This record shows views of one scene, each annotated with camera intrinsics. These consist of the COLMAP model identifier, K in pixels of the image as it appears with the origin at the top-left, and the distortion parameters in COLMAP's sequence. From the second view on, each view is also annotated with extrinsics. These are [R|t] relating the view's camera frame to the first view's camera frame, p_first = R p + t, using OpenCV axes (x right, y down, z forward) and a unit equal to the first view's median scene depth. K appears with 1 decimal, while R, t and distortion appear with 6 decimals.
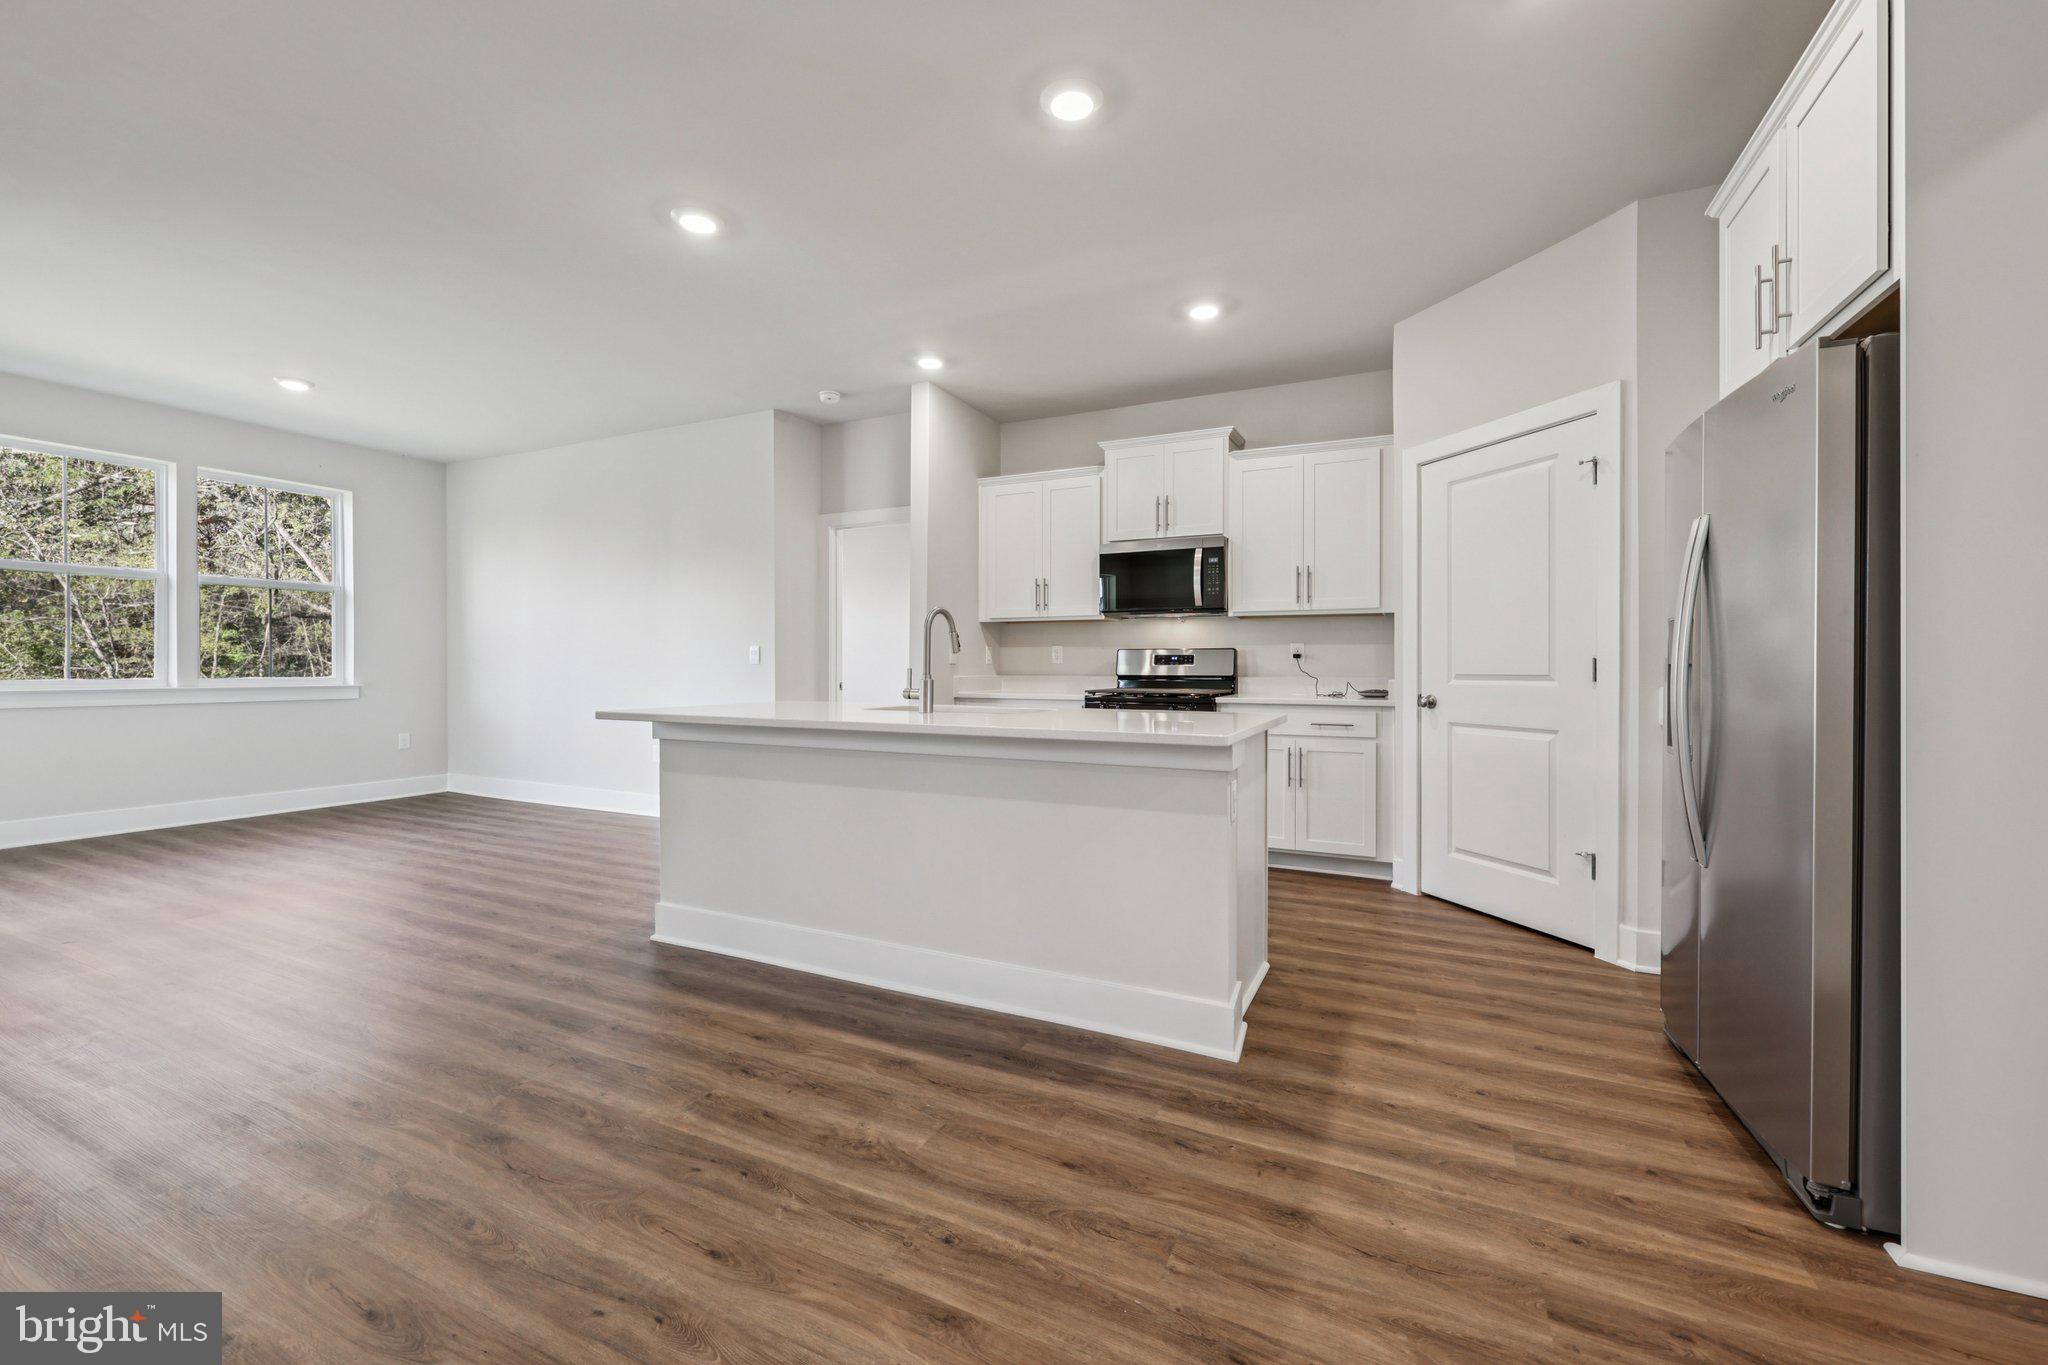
lens RADIAL K [[835.5, 0, 1012.9], [0, 835.5, 677.2], [0, 0, 1]] dist [0.001424, -0.000455]
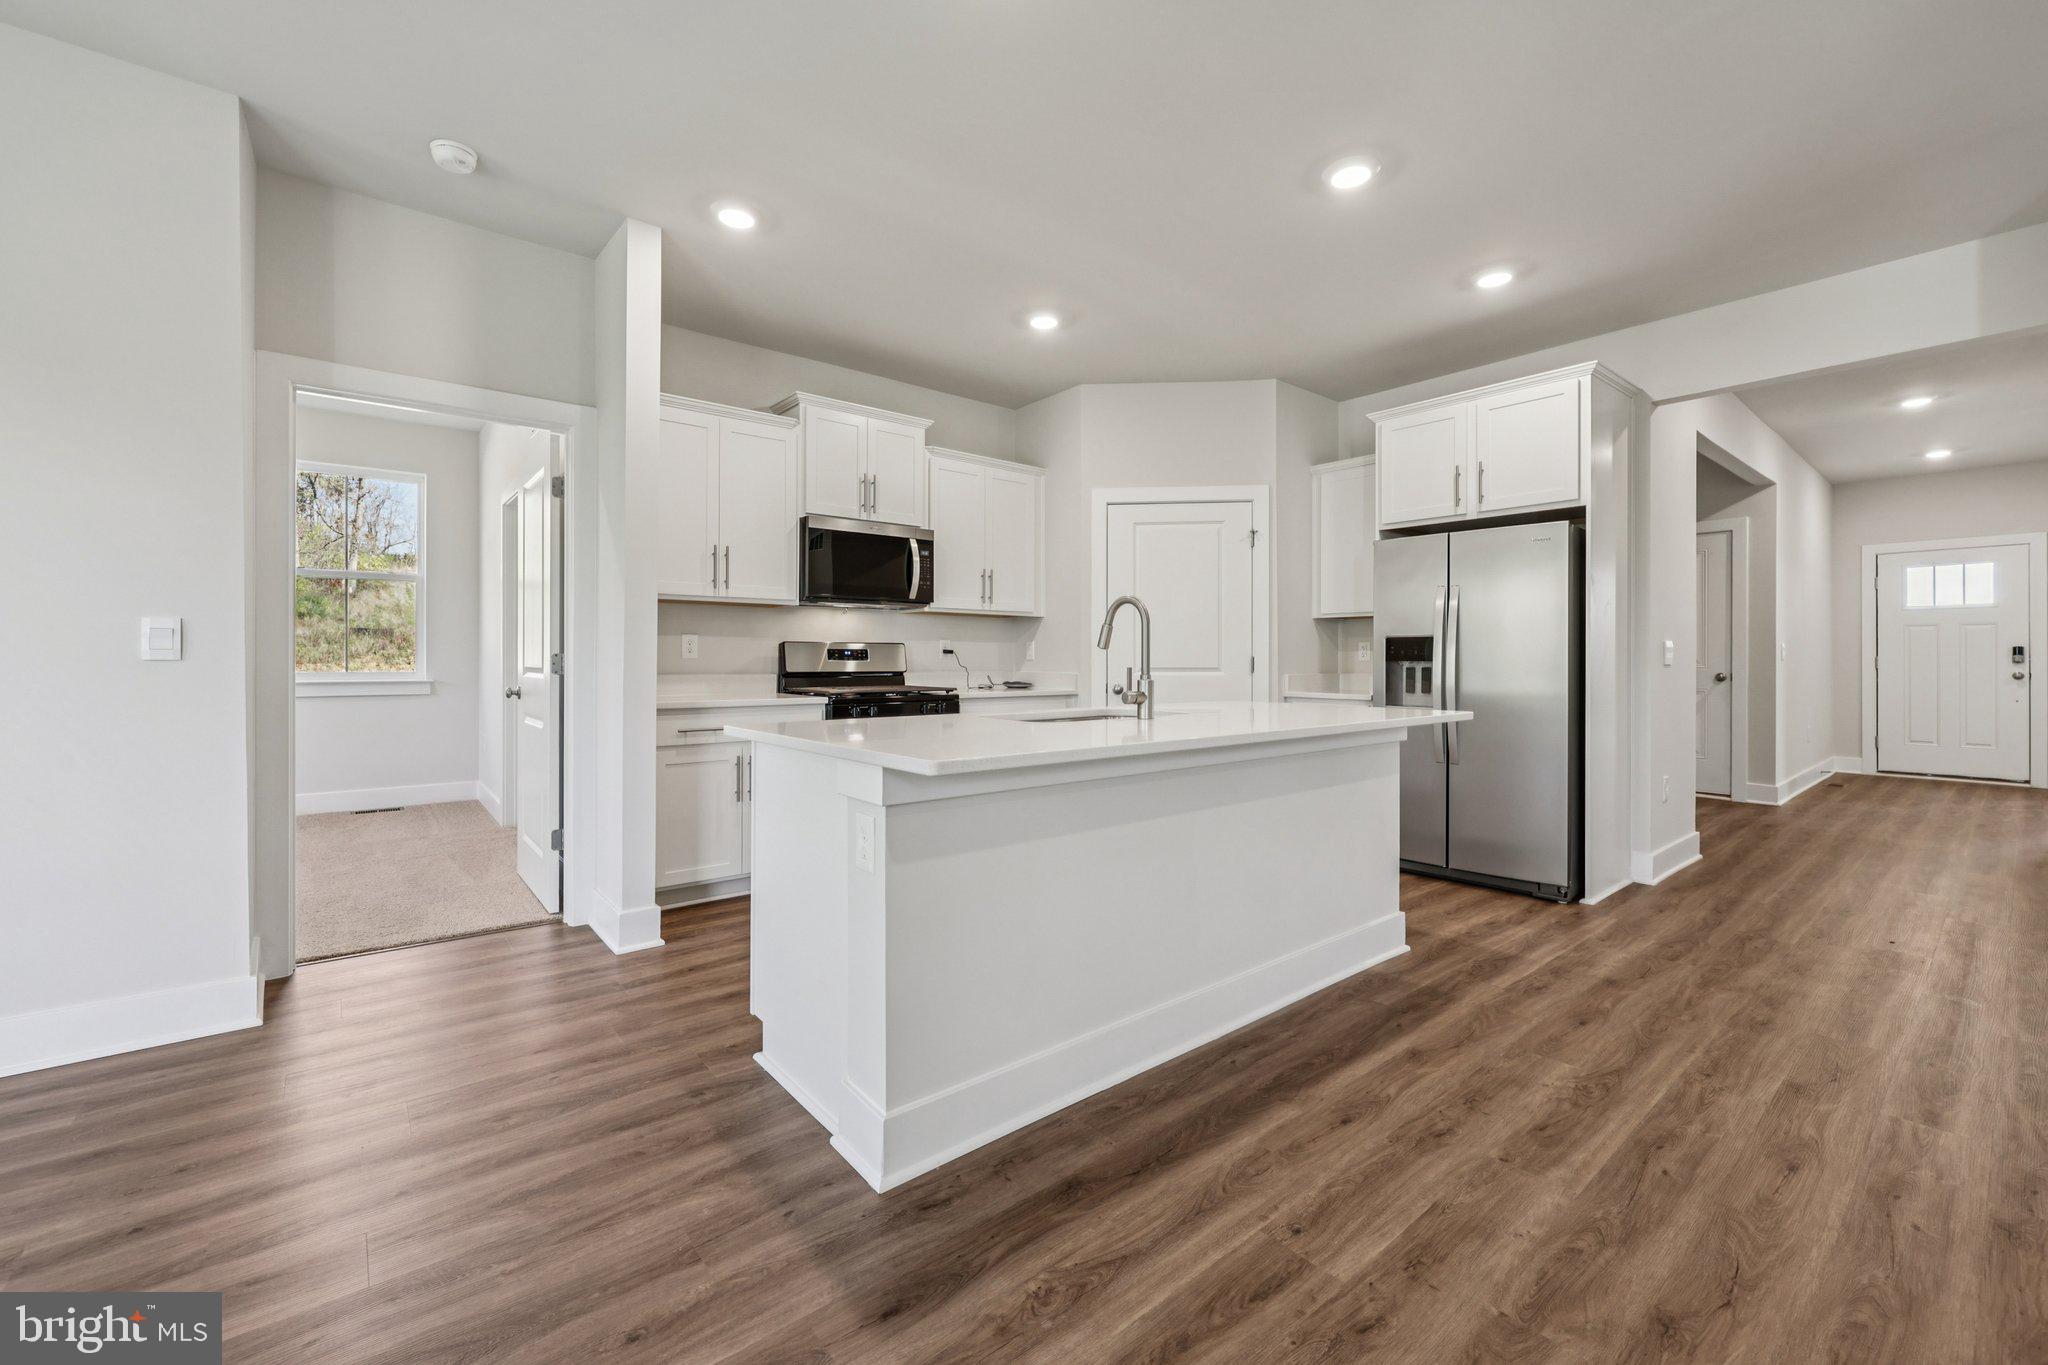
lens RADIAL K [[835.5, 0, 1035.0], [0, 835.5, 676.3], [0, 0, 1]] dist [0.001424, -0.000455]
pose [[0.405025, -0.020960, 0.914065, -1.184241], [0.010456, 0.999778, 0.018293, -0.025031], [-0.914246, 0.002148, 0.405155, 0.955296]]
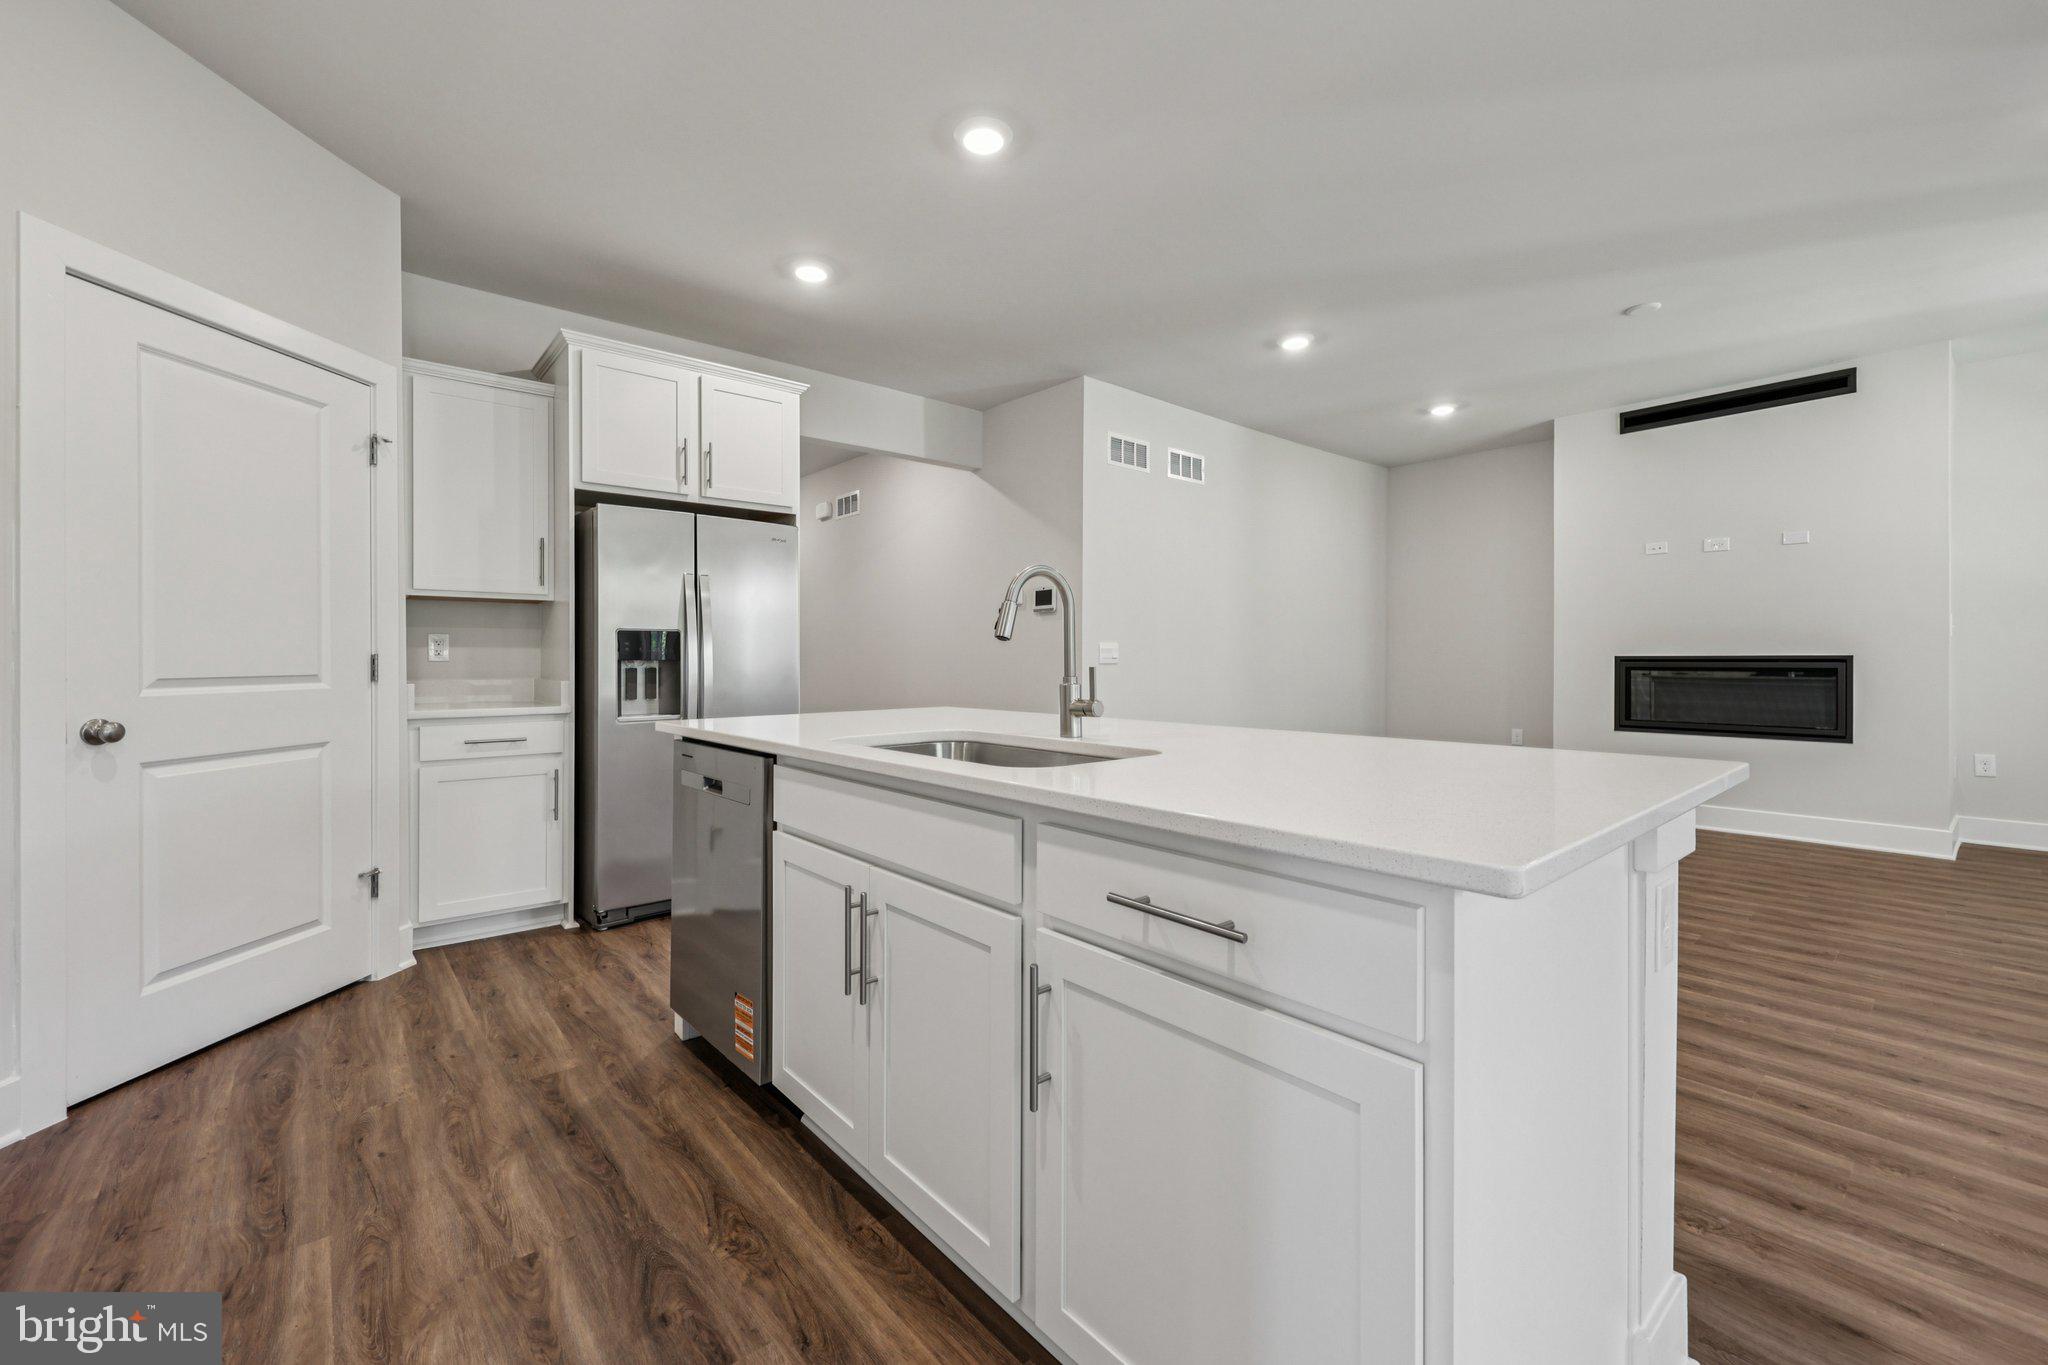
lens RADIAL K [[835.5, 0, 1028.3], [0, 835.5, 634.0], [0, 0, 1]] dist [0.001424, -0.000455]
pose [[-0.927611, 0.013051, 0.373320, -0.399155], [0.006454, 0.999800, -0.018918, -0.030201], [-0.373492, -0.015139, -0.927510, 2.025490]]
